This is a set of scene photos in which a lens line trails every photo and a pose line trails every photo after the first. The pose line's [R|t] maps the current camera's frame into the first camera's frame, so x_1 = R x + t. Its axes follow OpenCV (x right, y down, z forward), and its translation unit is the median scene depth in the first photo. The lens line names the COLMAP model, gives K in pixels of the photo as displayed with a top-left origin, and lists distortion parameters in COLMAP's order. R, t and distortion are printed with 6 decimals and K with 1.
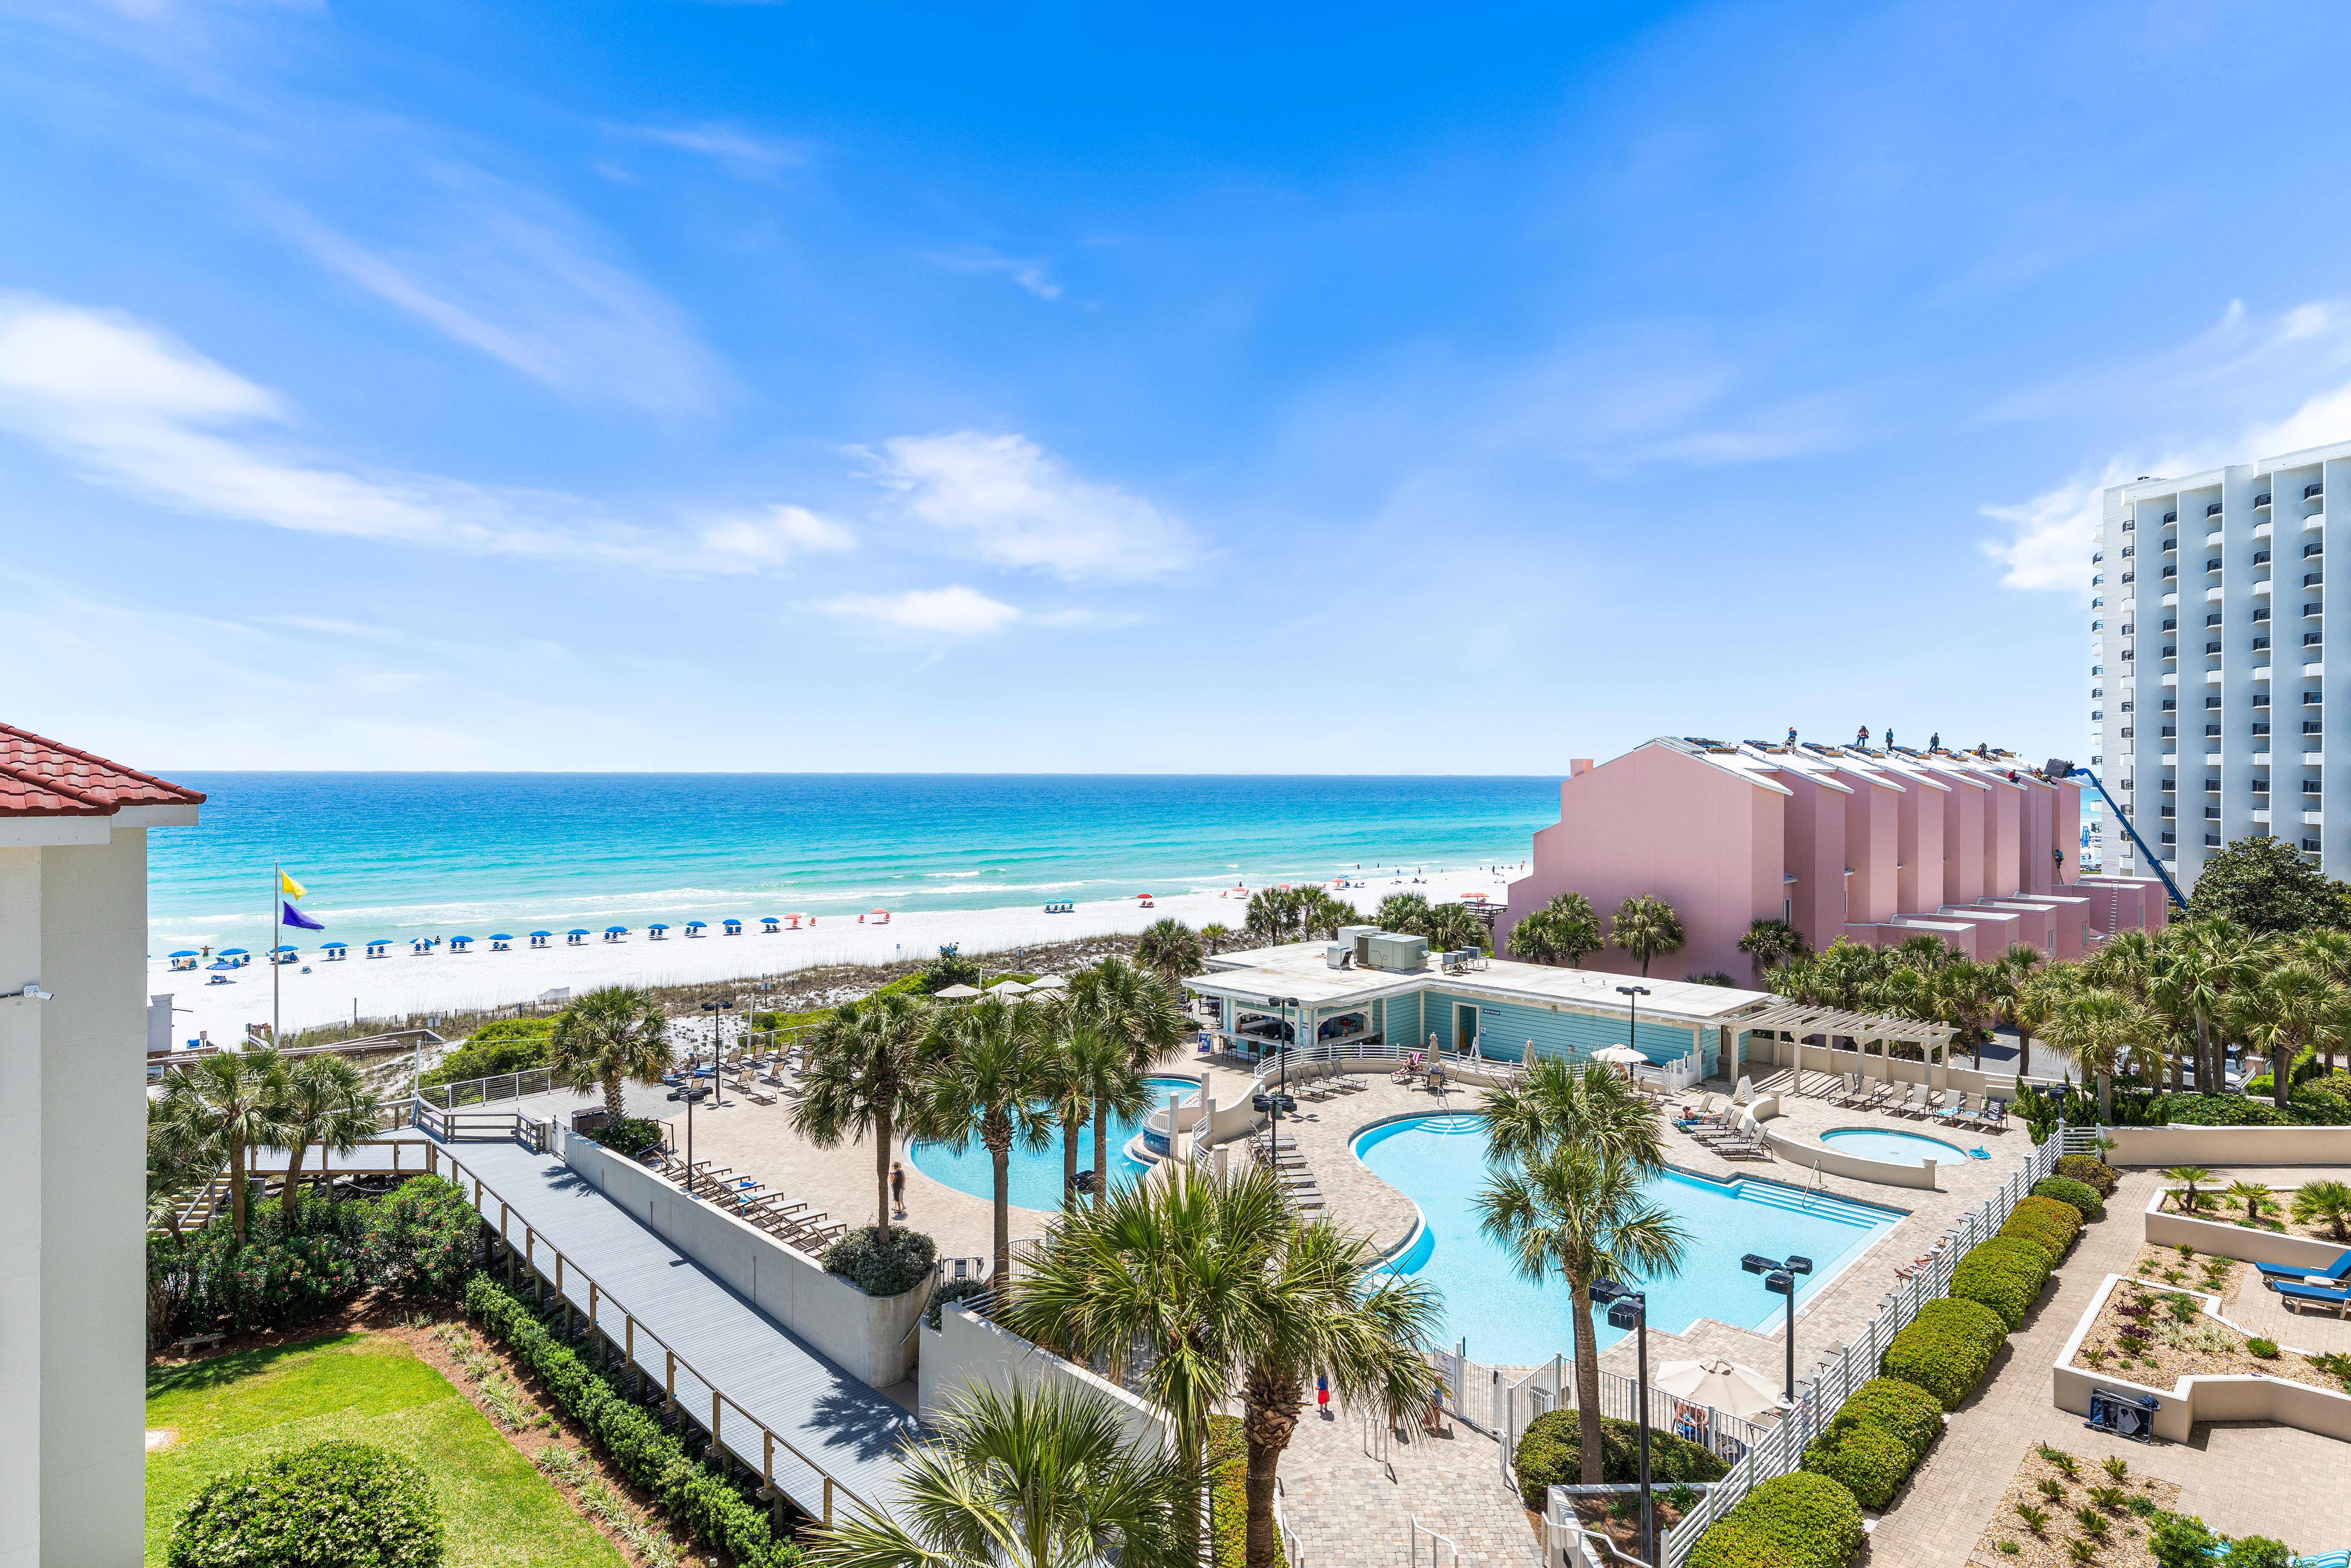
lens RADIAL K [[1243.7, 0, 1202.9], [0, 1243.7, 776.3], [0, 0, 1]] dist [0.003871, 0.000079]
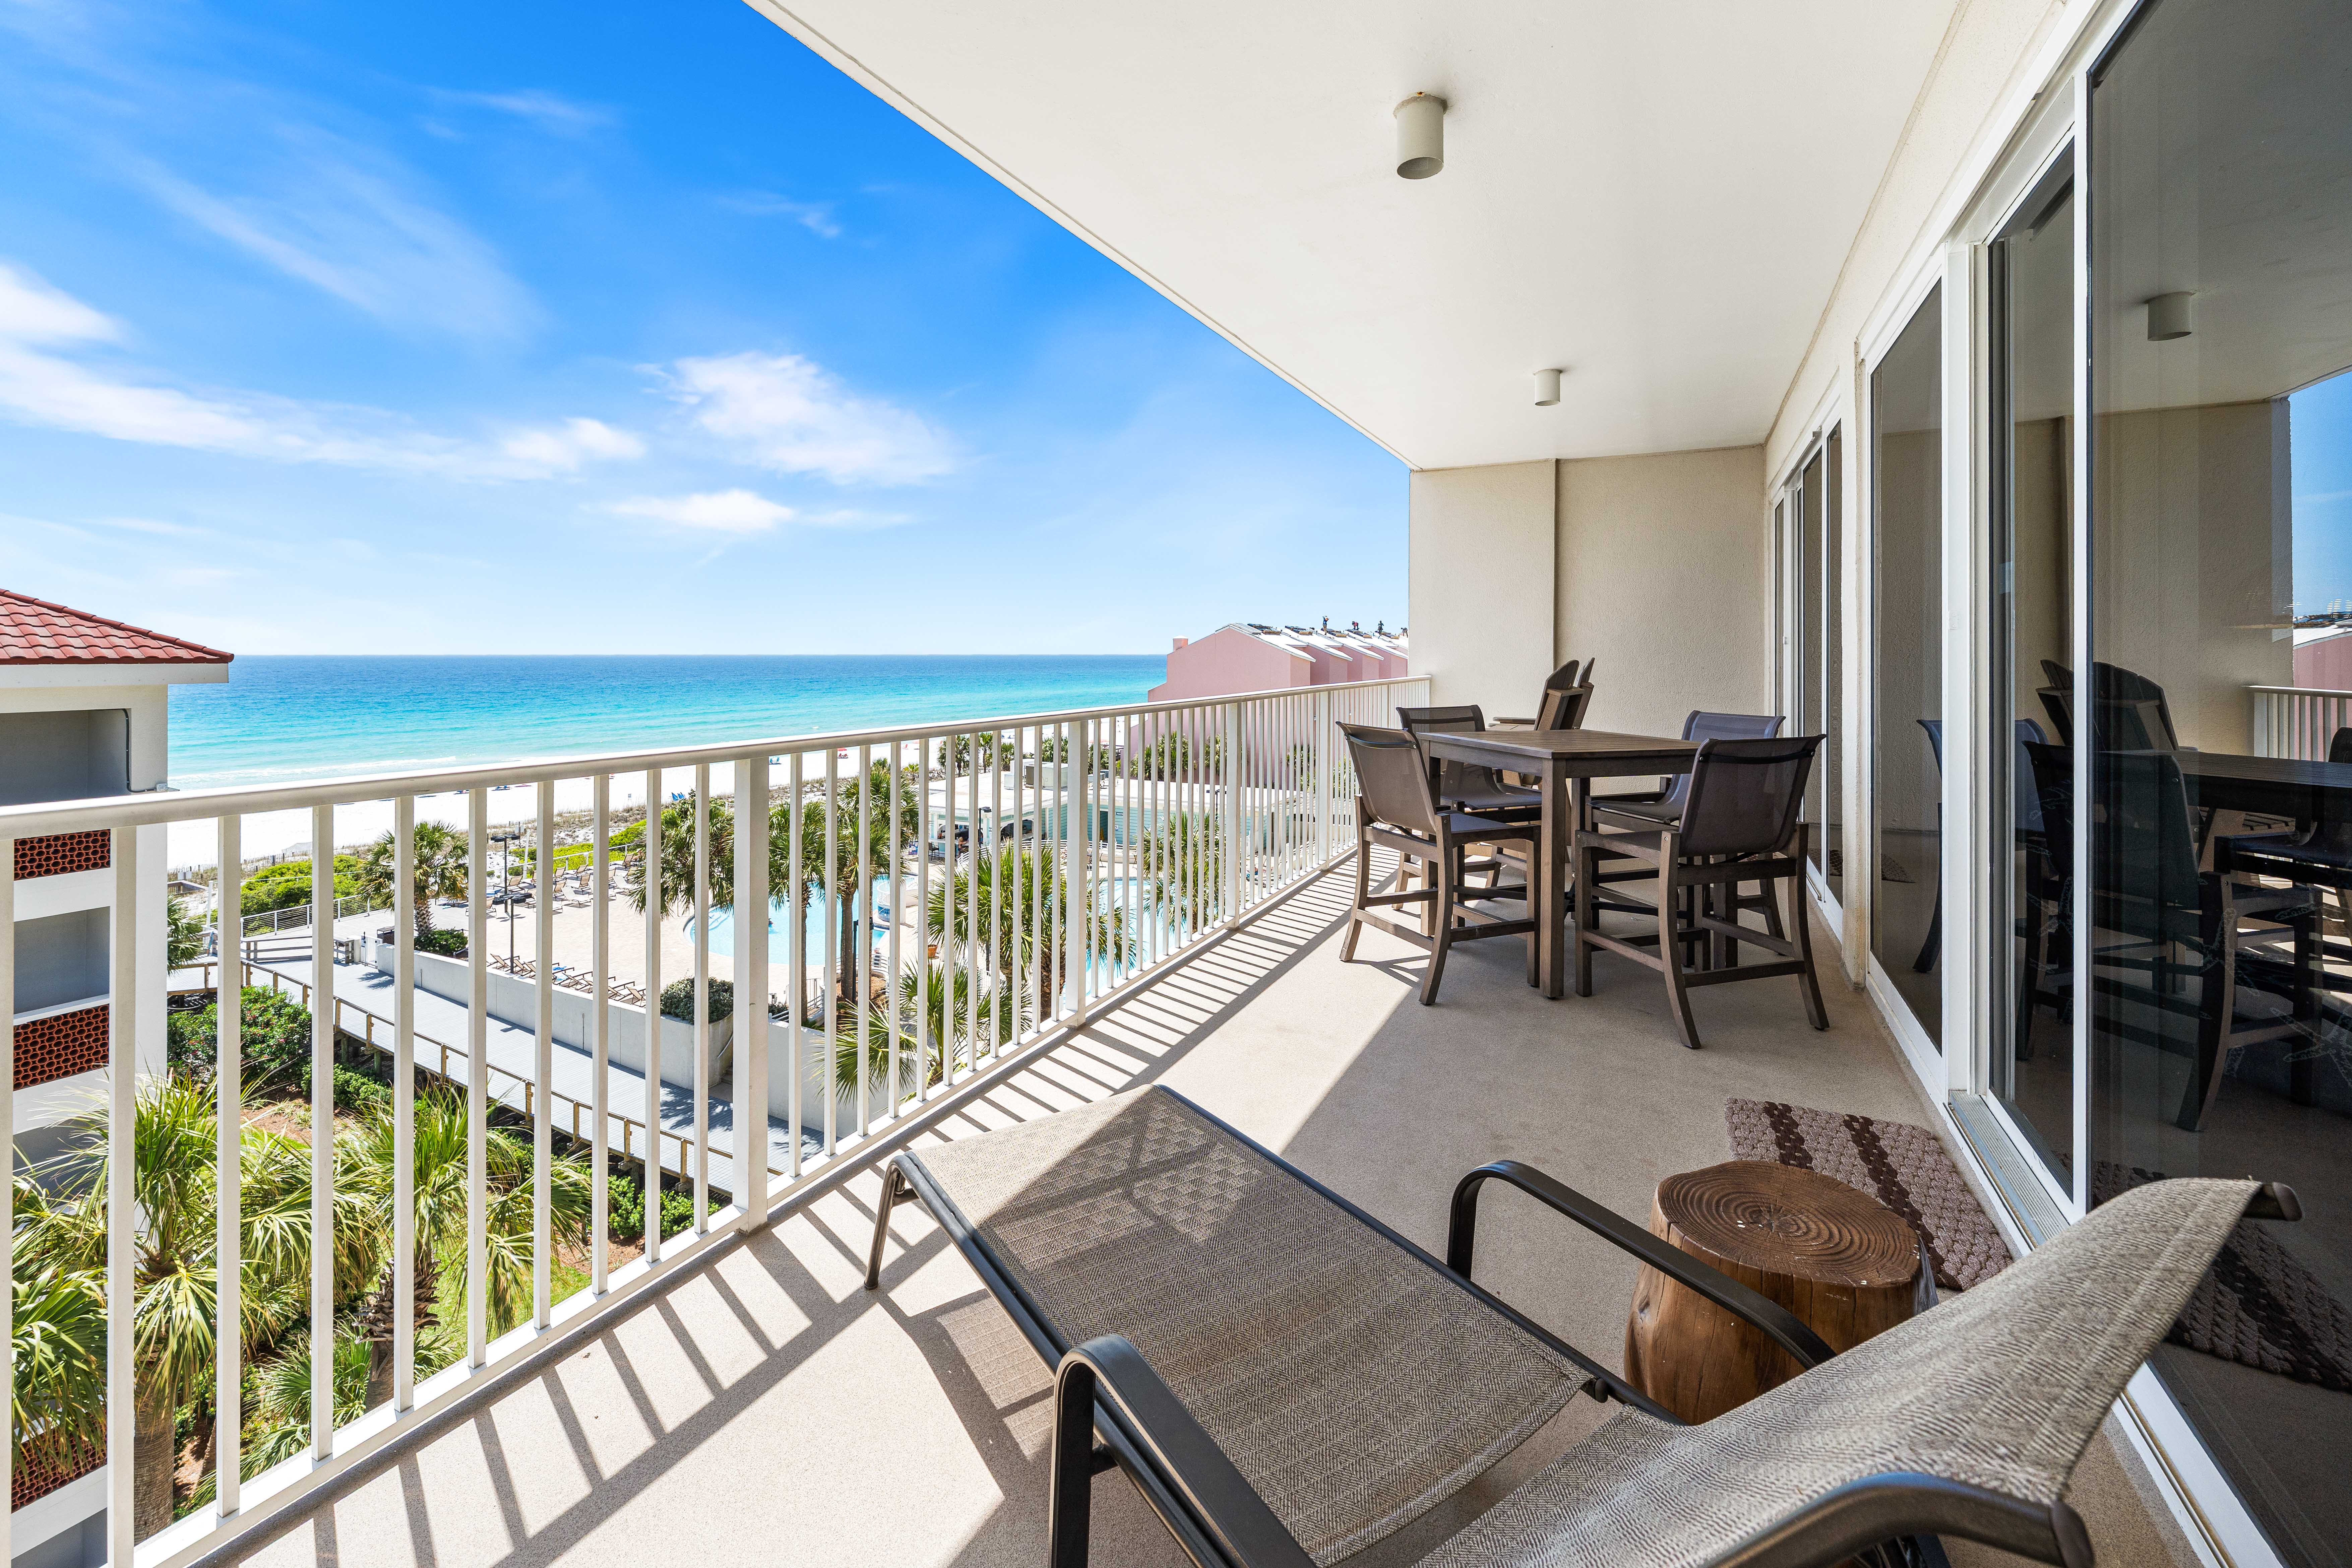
lens RADIAL K [[977.8, 0, 1172.6], [0, 977.8, 650.8], [0, 0, 1]] dist [-0.003142, -0.001004]
pose [[0.956280, -0.001466, 0.292447, -0.049534], [0.002599, 0.999991, -0.003485, 0.007975], [-0.292440, 0.004093, 0.956275, -0.108439]]
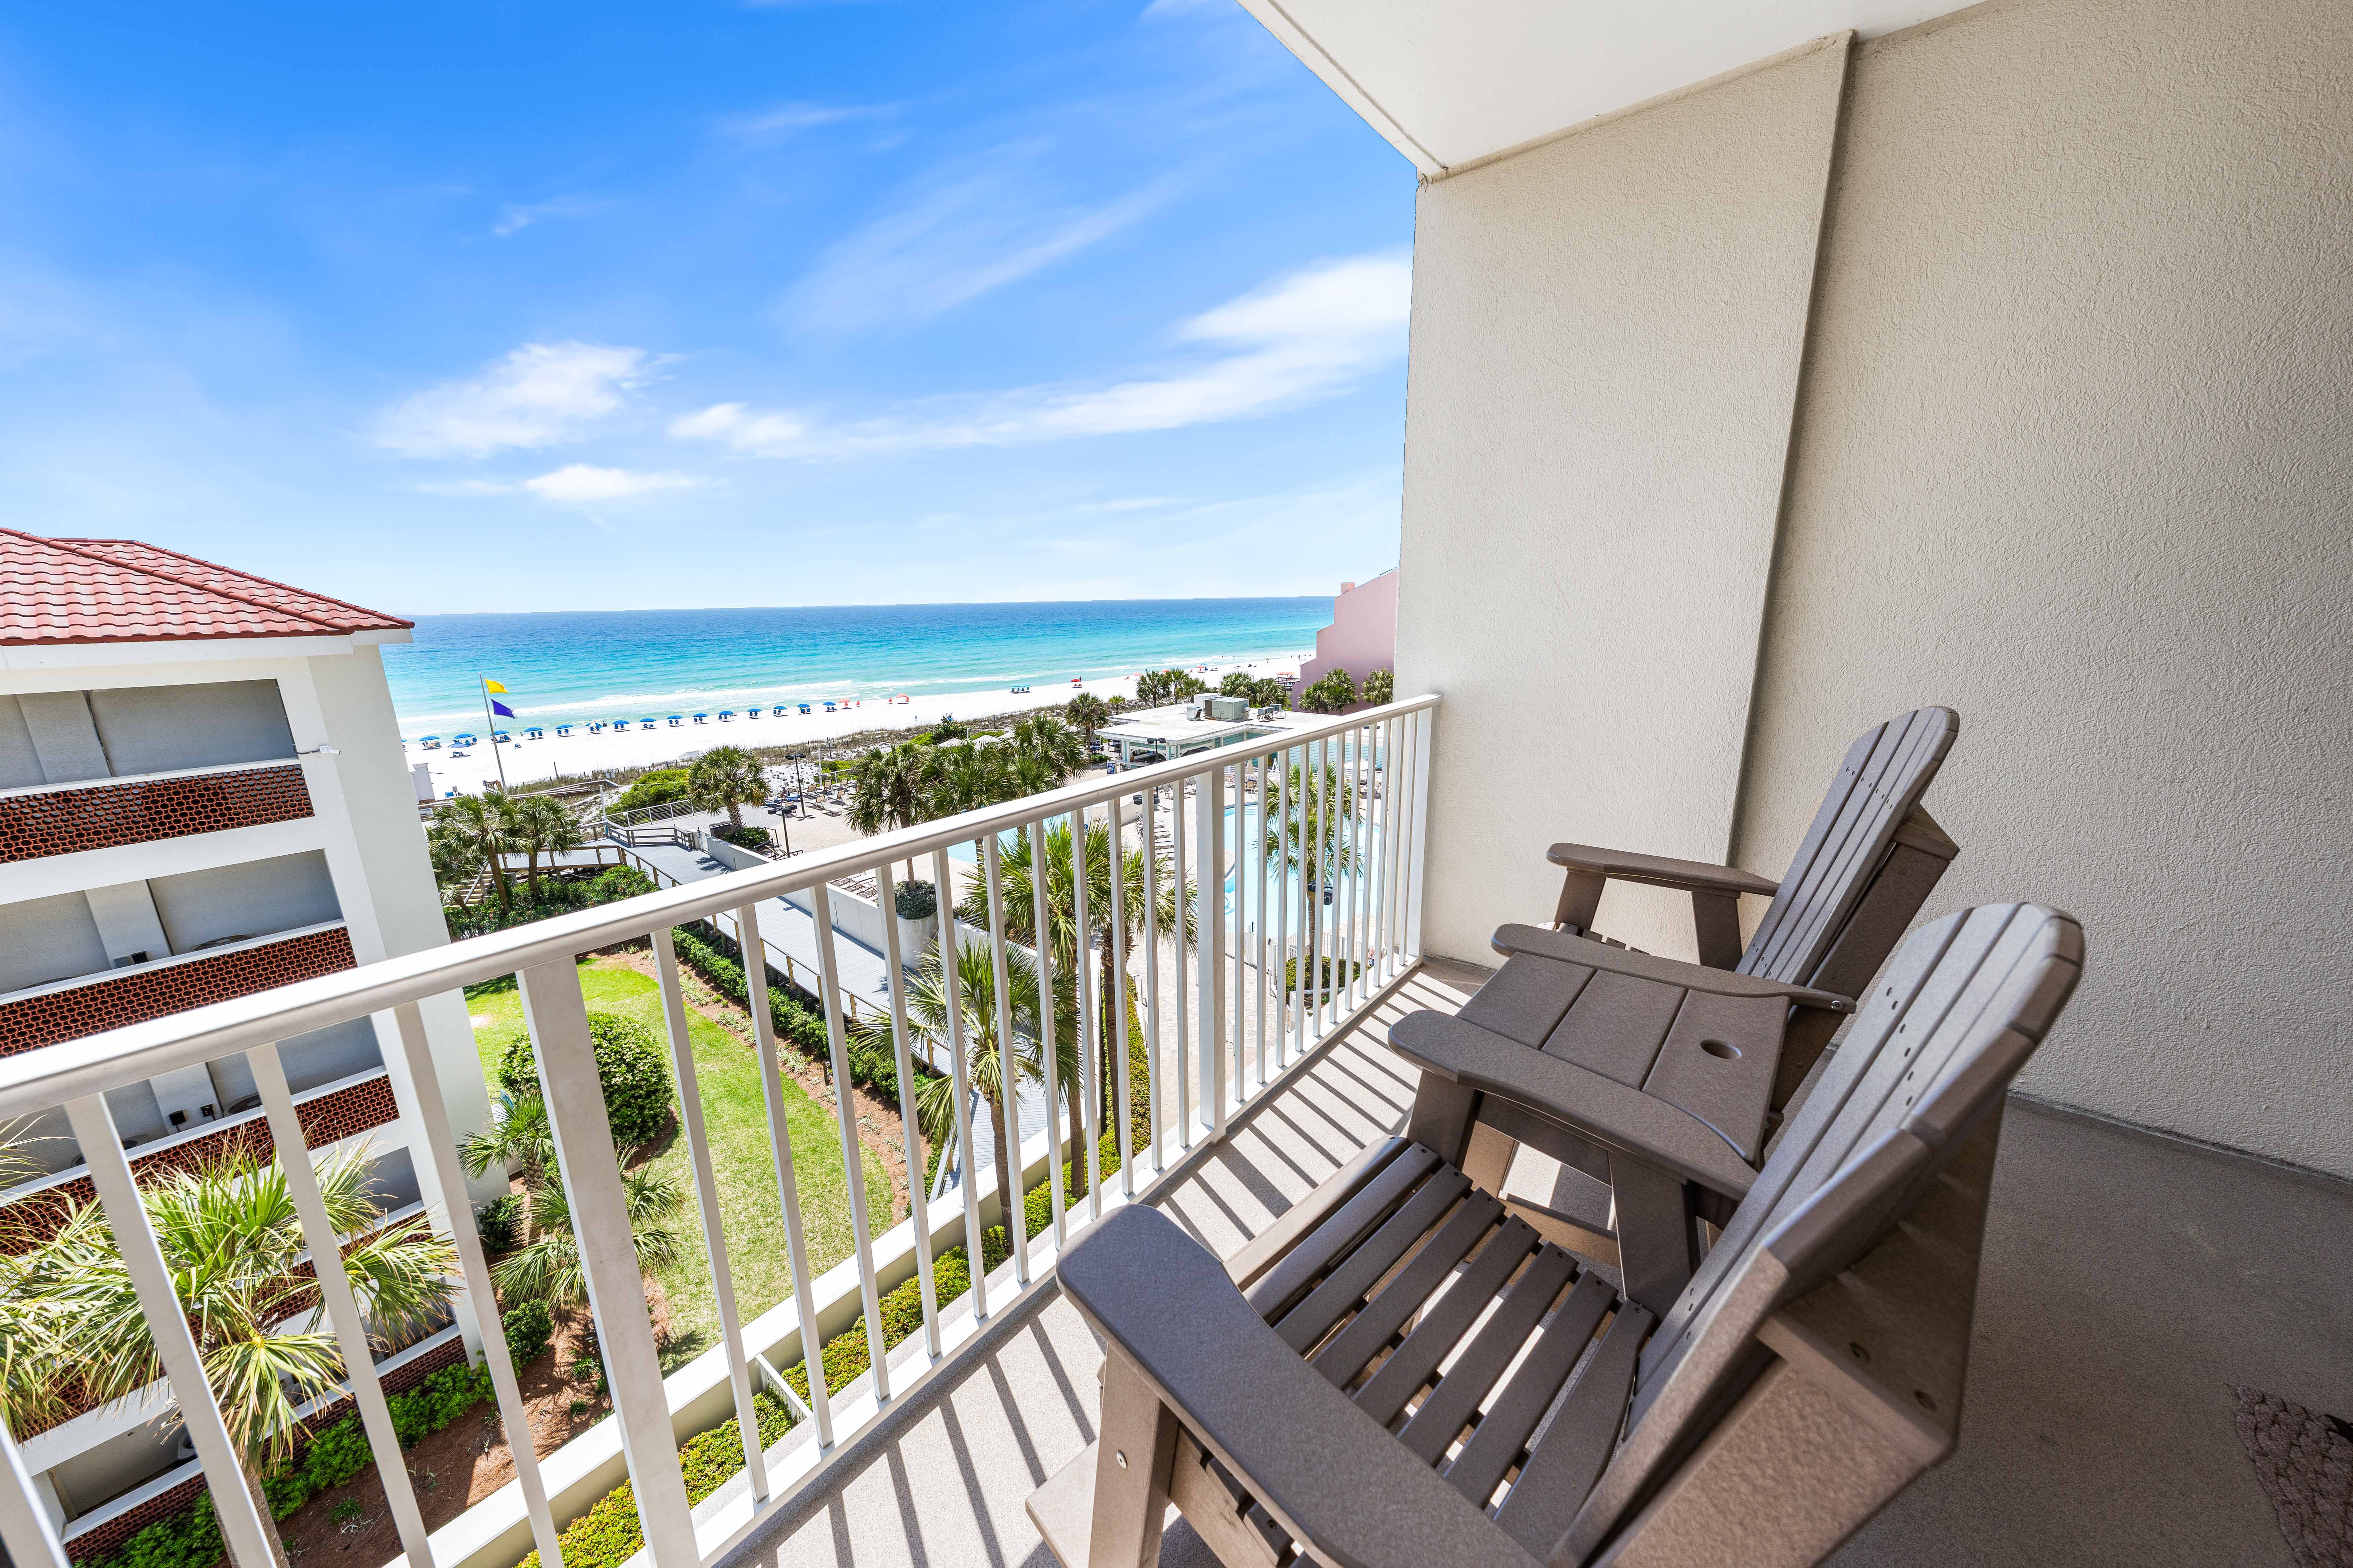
lens RADIAL K [[798.2, 0, 1176.5], [0, 798.2, 784.0], [0, 0, 1]] dist [-0.001166, 0.000009]
pose [[0.996864, -0.040027, 0.068258, 0.018165], [0.023716, 0.974102, 0.224863, 0.004014], [-0.075490, -0.222540, 0.971997, -0.020137]]
